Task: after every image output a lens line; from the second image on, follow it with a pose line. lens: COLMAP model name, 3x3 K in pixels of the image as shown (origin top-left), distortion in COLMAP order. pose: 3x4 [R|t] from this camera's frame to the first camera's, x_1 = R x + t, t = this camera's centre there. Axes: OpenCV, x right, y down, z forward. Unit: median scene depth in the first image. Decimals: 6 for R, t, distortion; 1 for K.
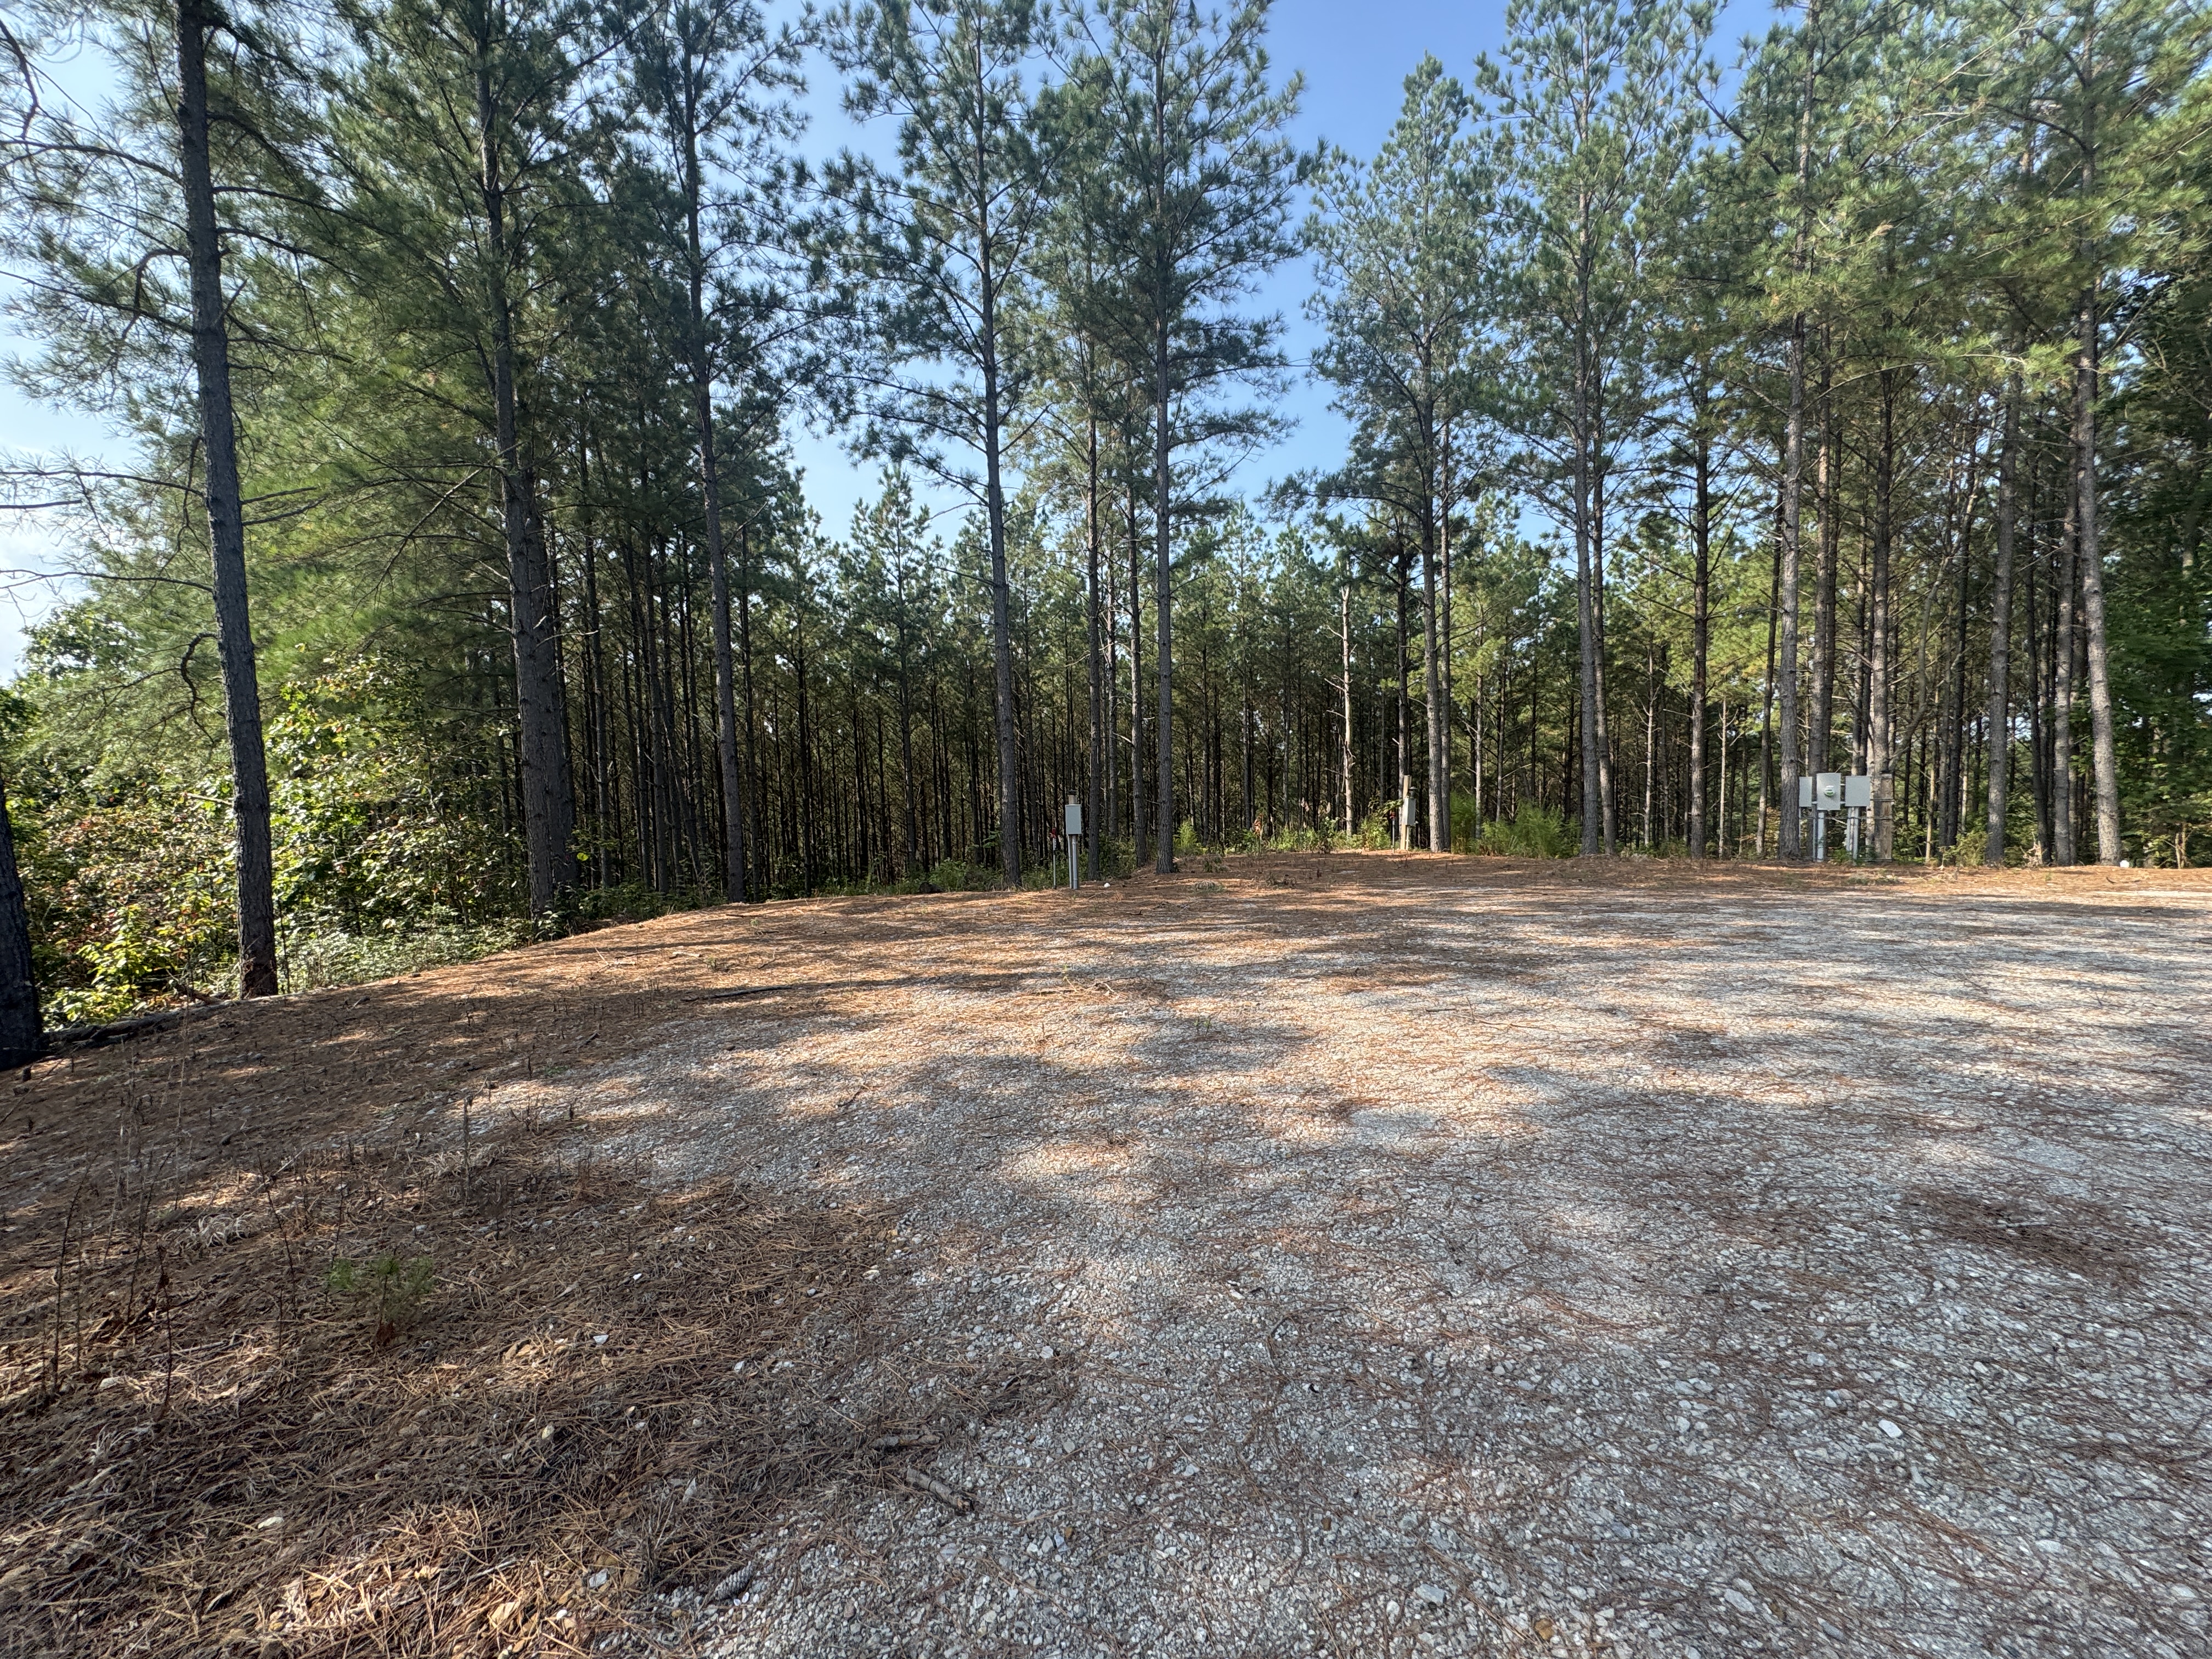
lens RADIAL K [[876.0, 0, 1107.6], [0, 876.0, 834.6], [0, 0, 1]] dist [-0.001870, 0.000066]
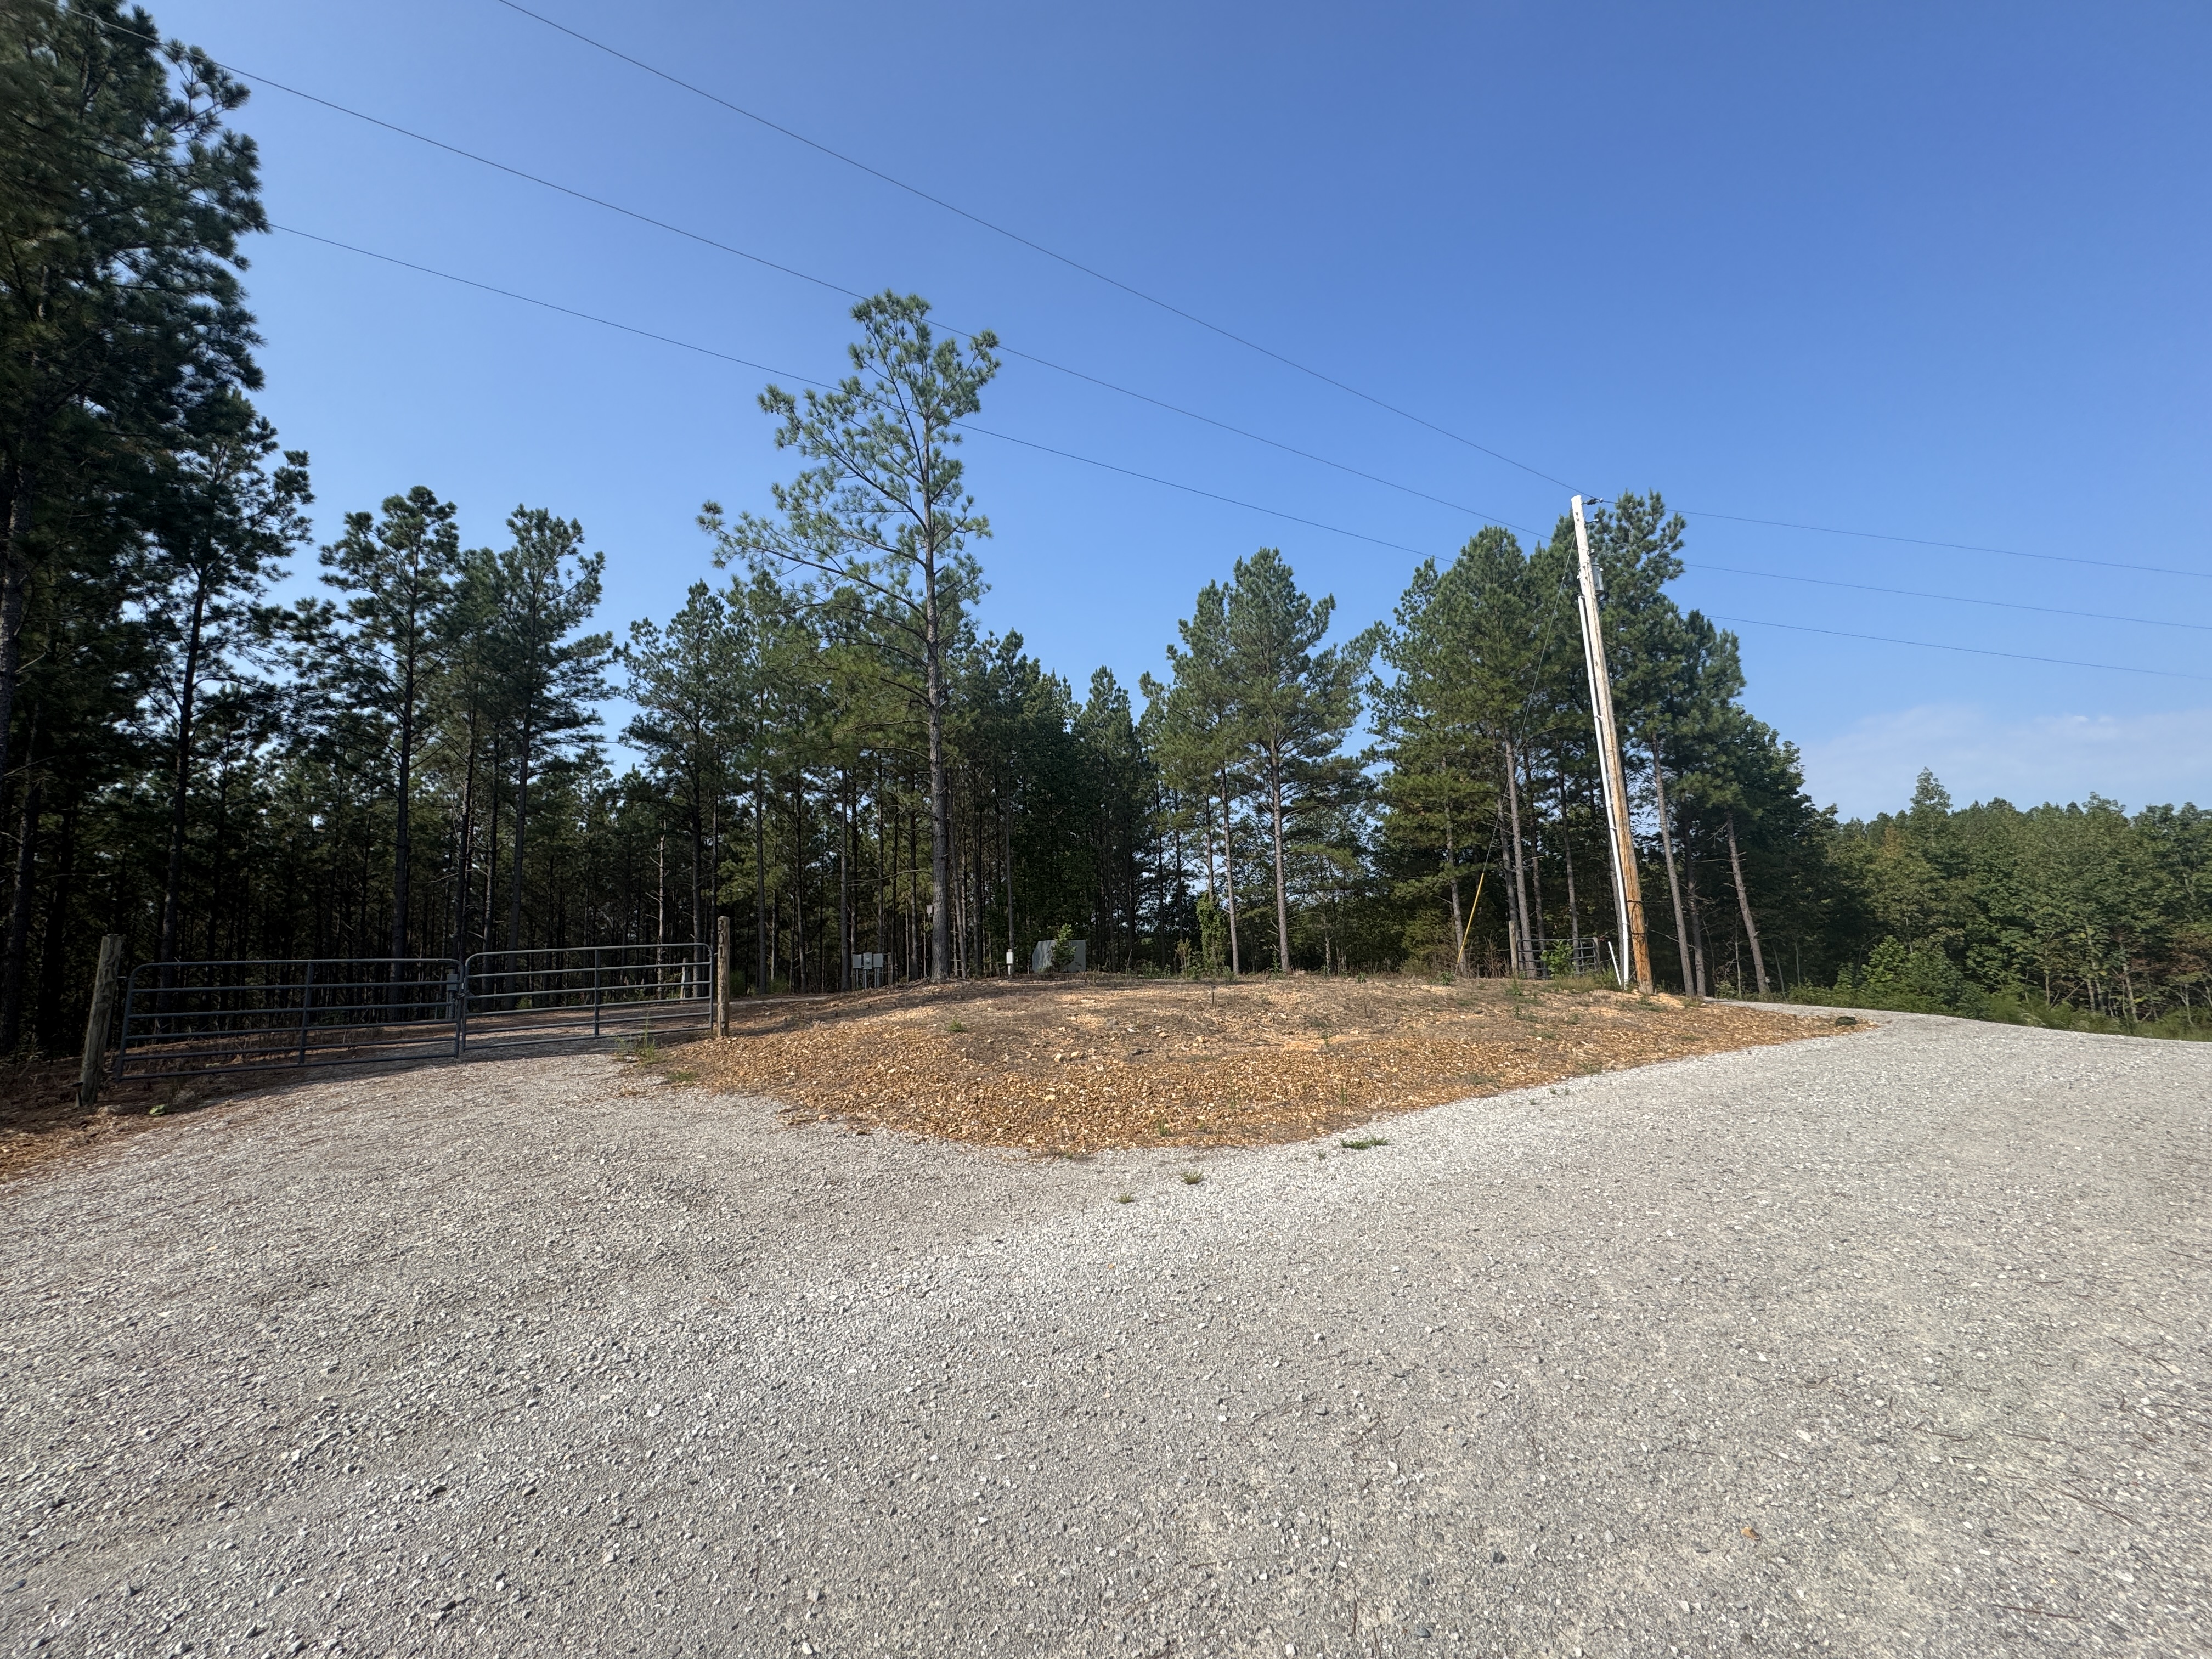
lens RADIAL K [[876.0, 0, 1107.6], [0, 876.0, 834.6], [0, 0, 1]] dist [-0.001870, 0.000066]
pose [[0.785103, 0.070532, 0.615336, -0.098334], [0.062511, 0.979398, -0.192019, 0.103615], [-0.616203, 0.189220, 0.764519, -1.153440]]
